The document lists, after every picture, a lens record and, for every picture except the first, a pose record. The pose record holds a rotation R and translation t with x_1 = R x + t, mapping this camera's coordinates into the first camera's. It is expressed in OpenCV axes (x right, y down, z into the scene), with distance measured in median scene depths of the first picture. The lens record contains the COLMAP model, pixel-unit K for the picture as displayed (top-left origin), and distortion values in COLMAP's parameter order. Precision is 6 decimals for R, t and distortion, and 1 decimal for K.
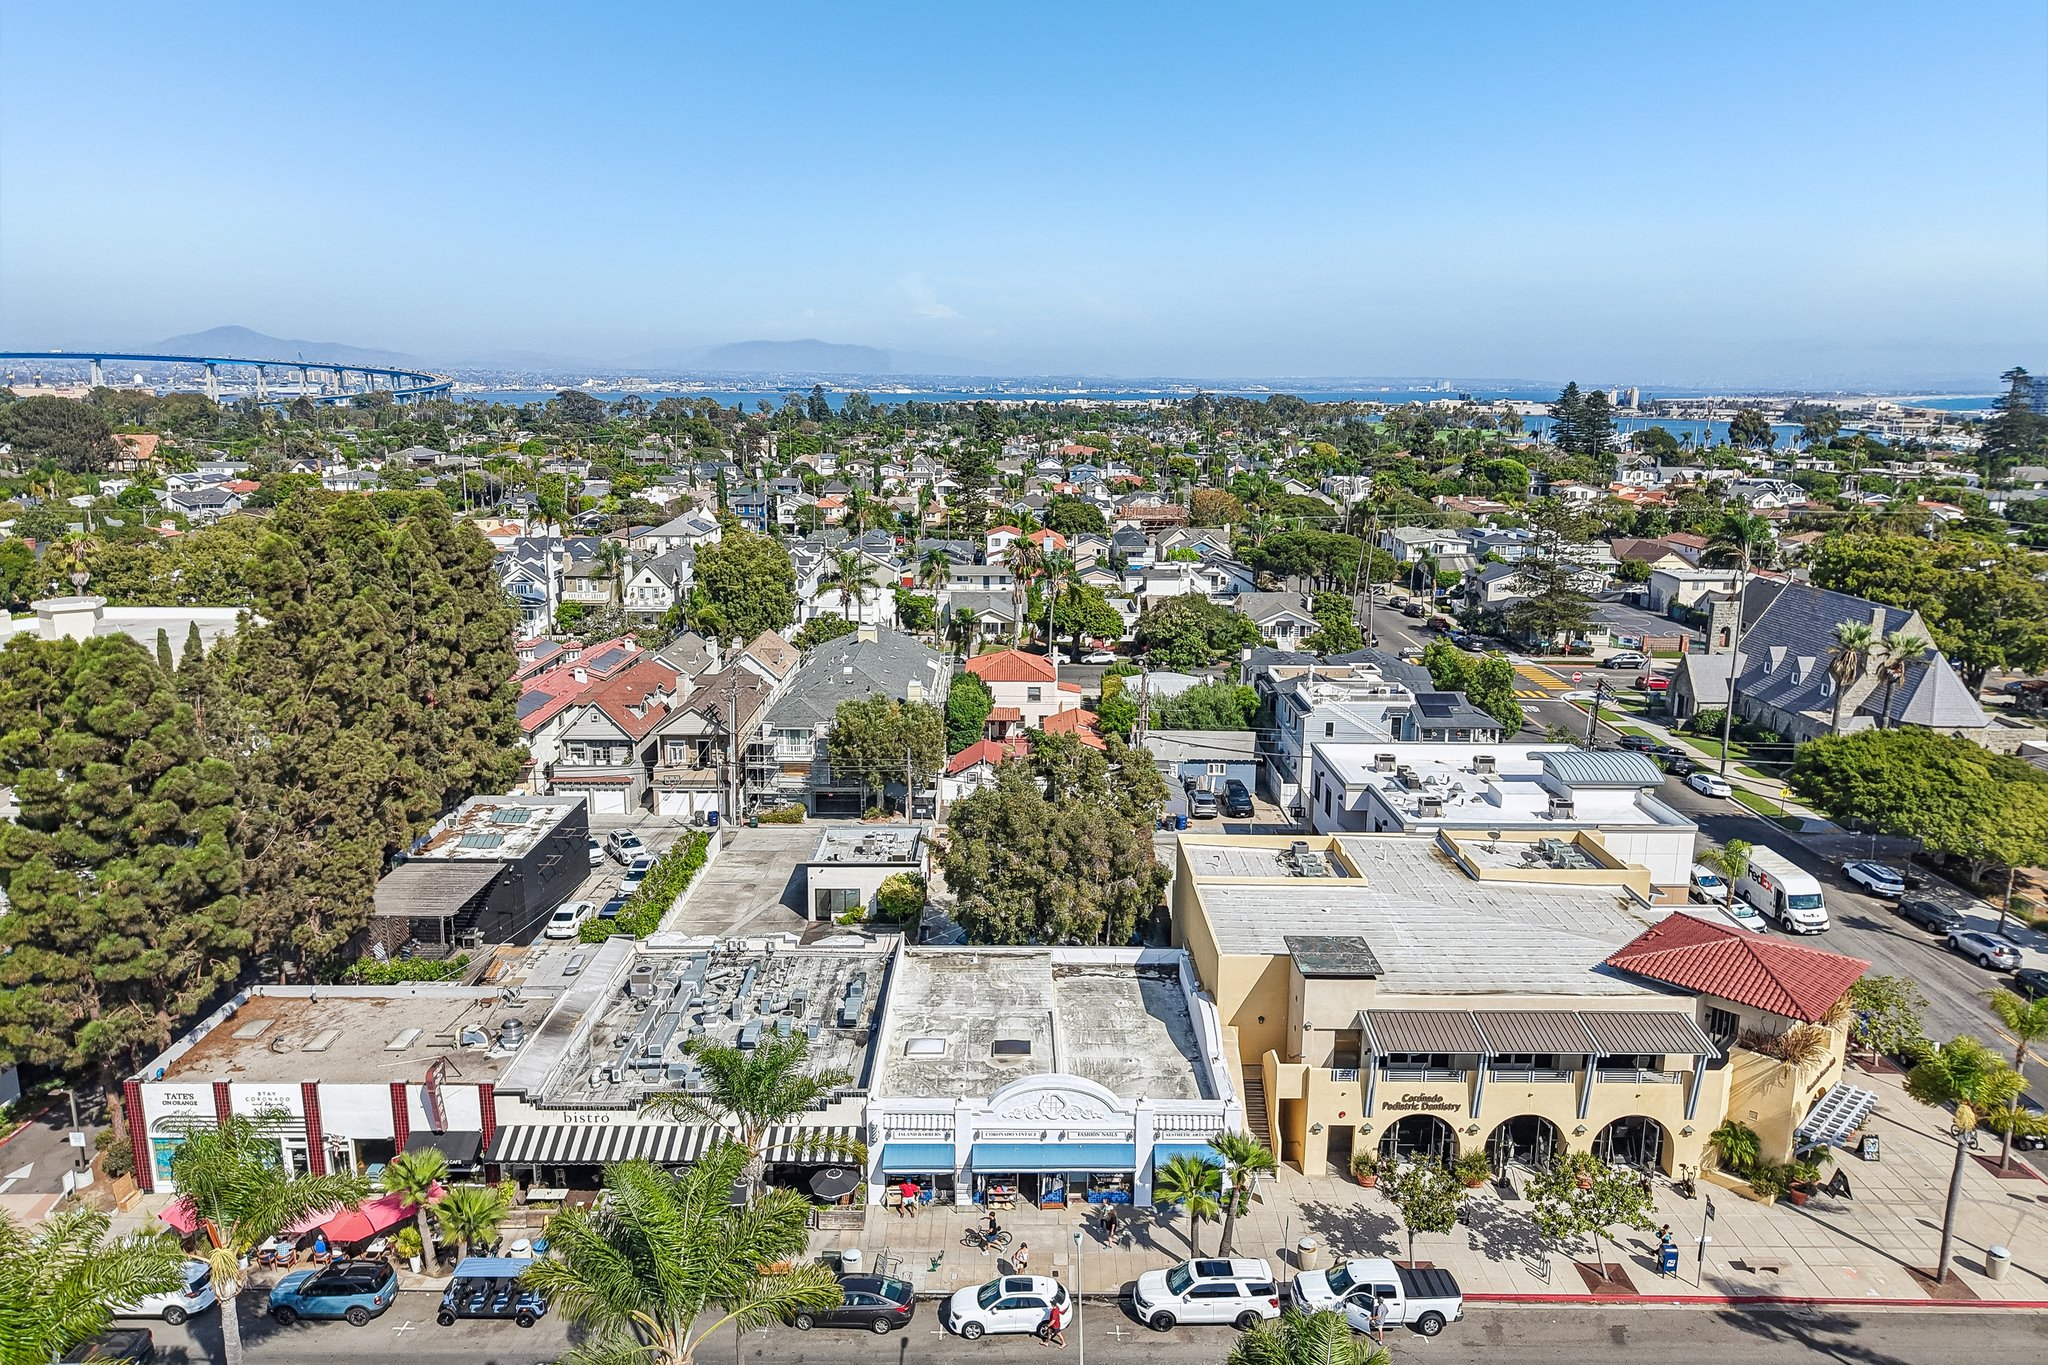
lens RADIAL K [[1355.9, 0, 1028.5], [0, 1355.9, 680.8], [0, 0, 1]] dist [0.012432, -0.014655]
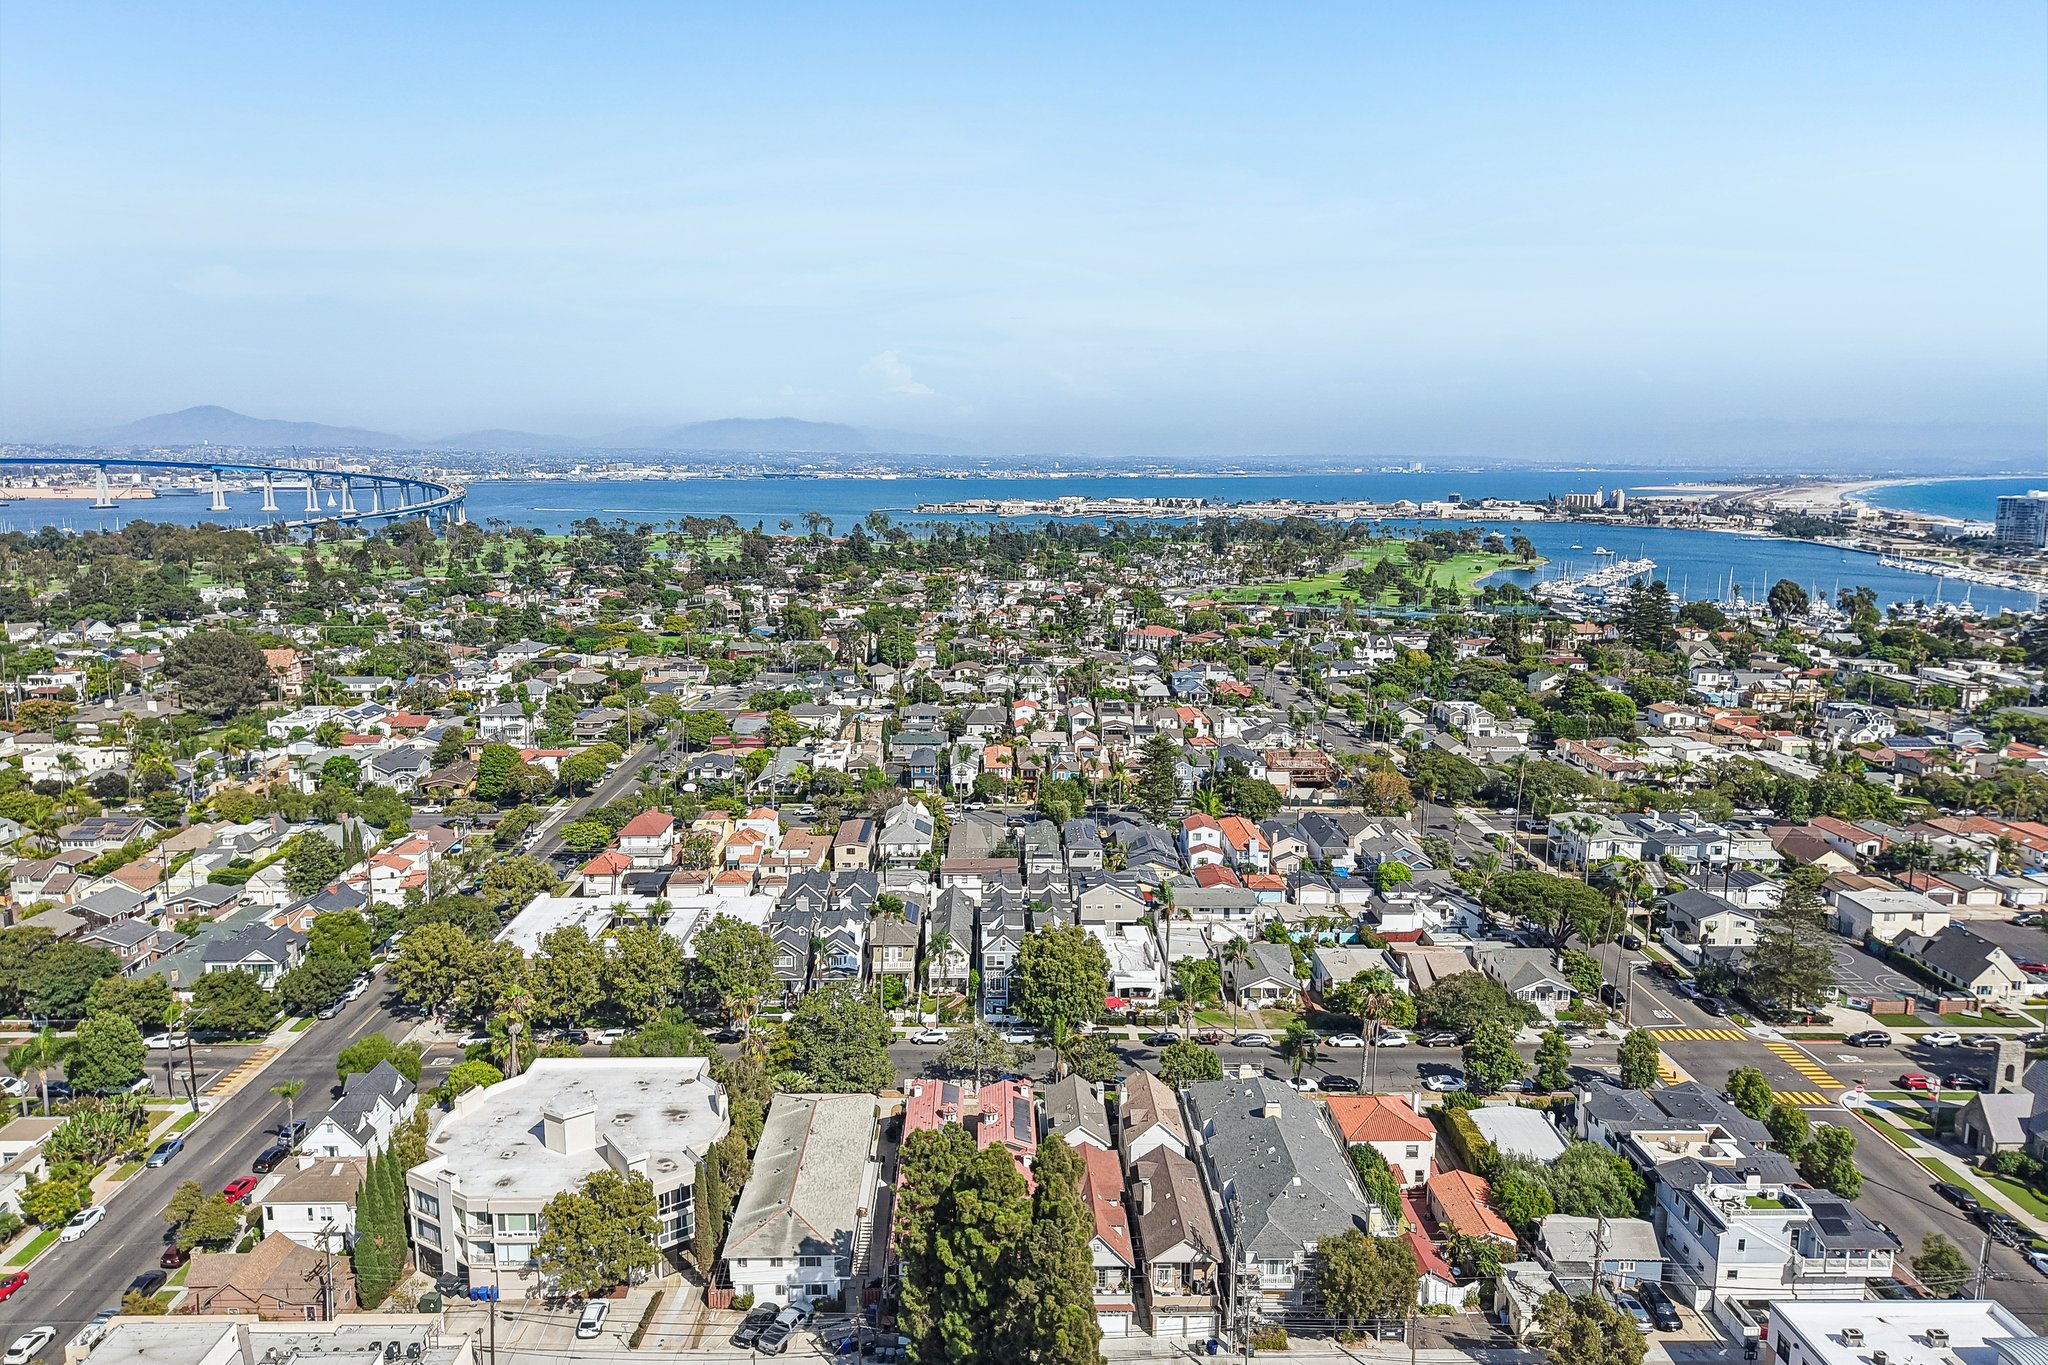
lens RADIAL K [[1355.9, 0, 1031.0], [0, 1355.9, 687.3], [0, 0, 1]] dist [0.012432, -0.014655]
pose [[0.999766, -0.002177, 0.021526, -0.236377], [0.003210, 0.998840, -0.048049, -0.226509], [-0.021397, 0.048107, 0.998613, -0.080430]]
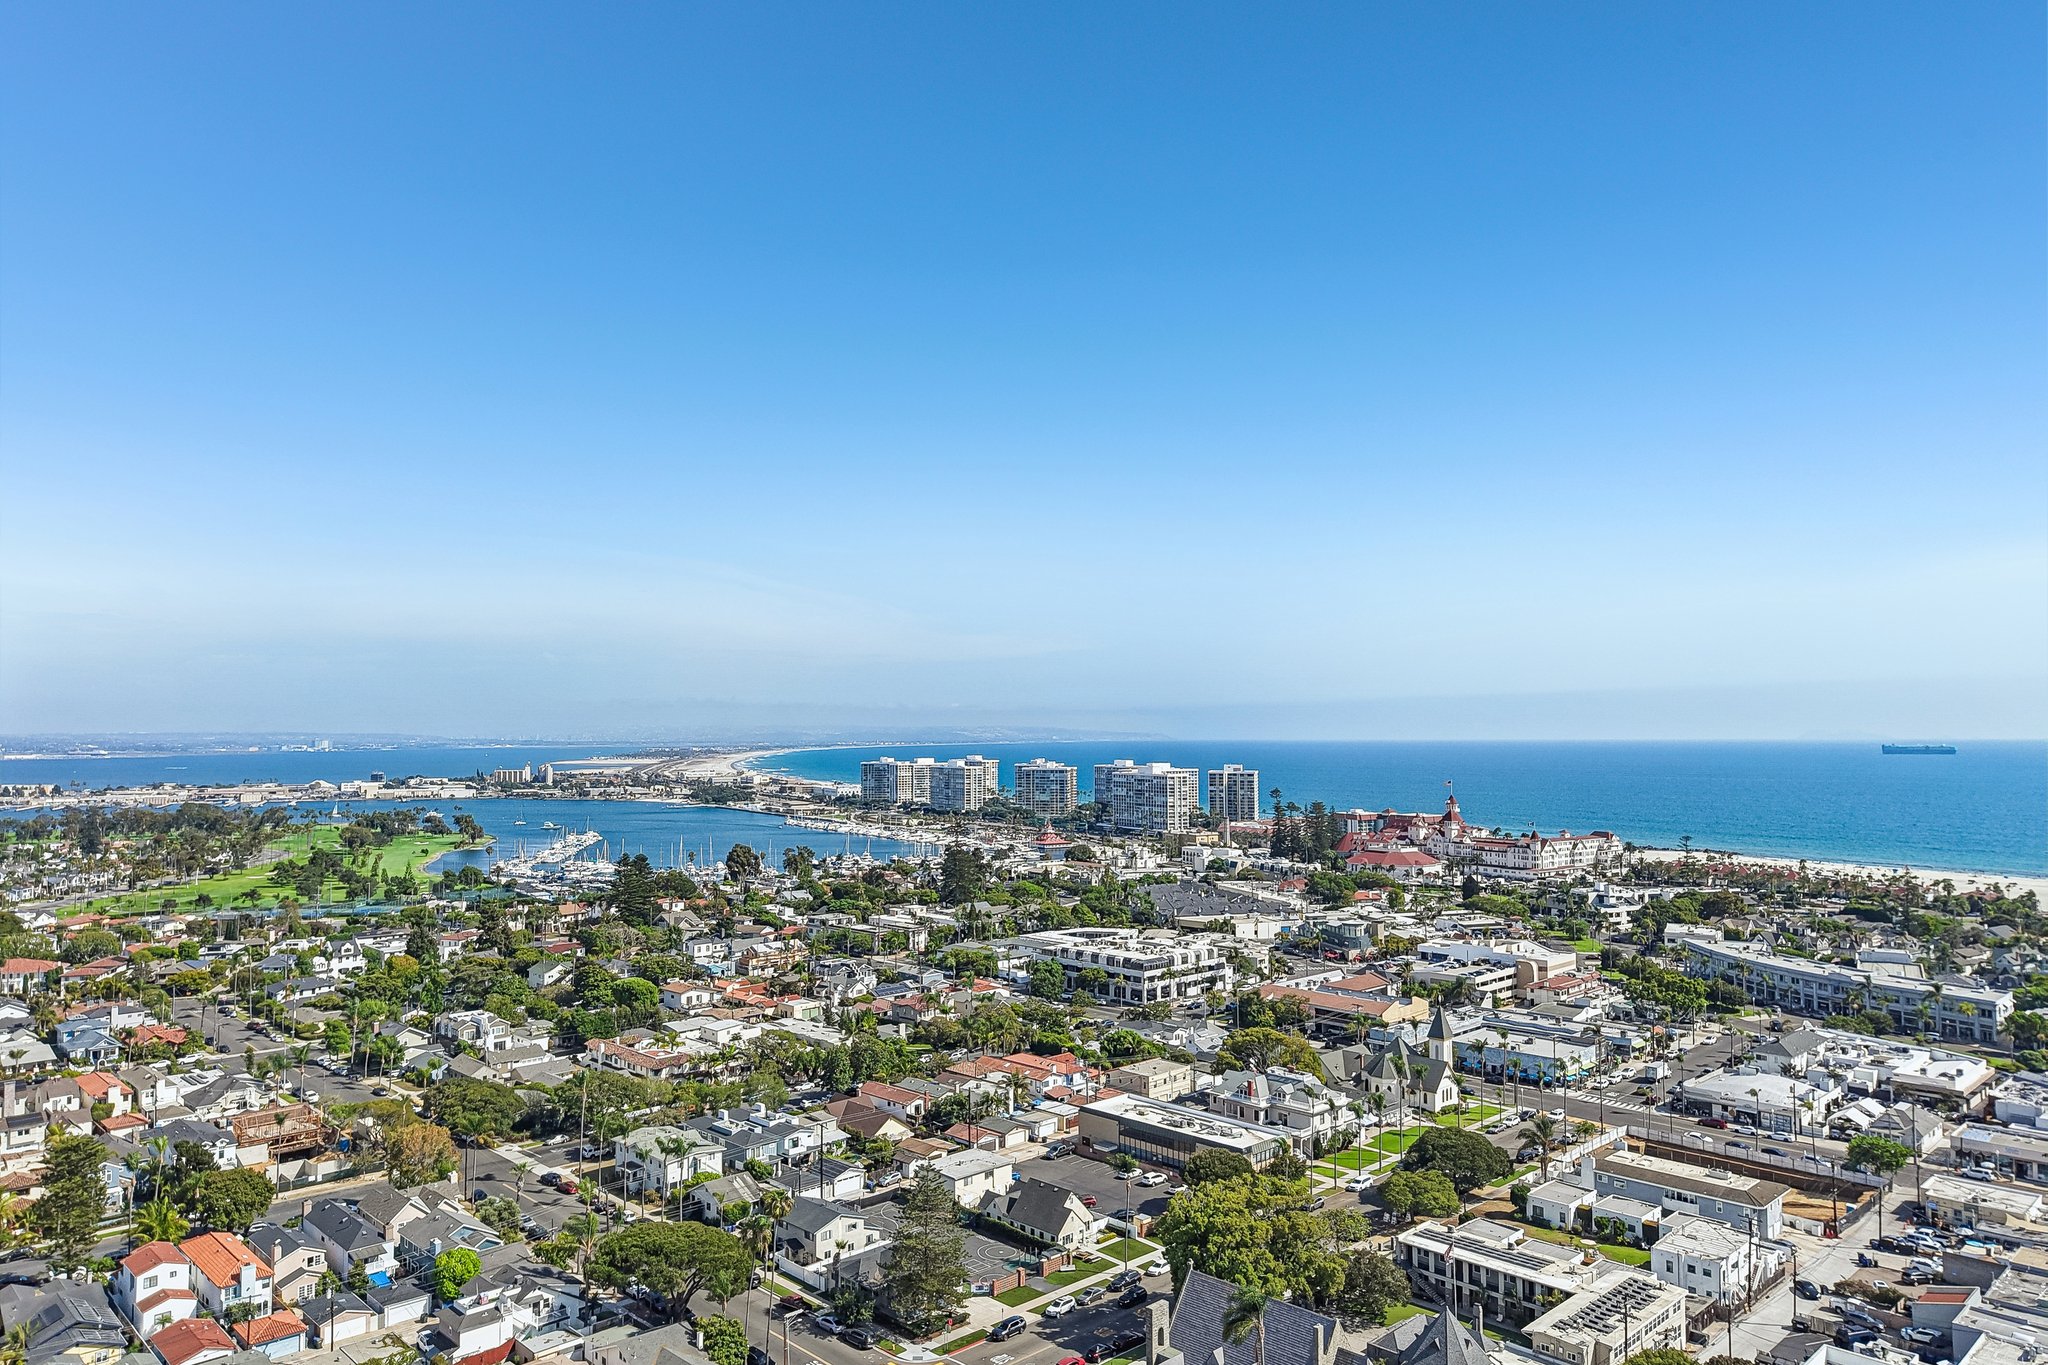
lens RADIAL K [[1355.9, 0, 1007.6], [0, 1355.9, 680.9], [0, 0, 1]] dist [0.012432, -0.014655]
pose [[0.722608, 0.021802, 0.690914, -0.269504], [0.153323, 0.969552, -0.190950, -0.273997], [-0.674040, 0.243915, 0.697263, 0.142112]]
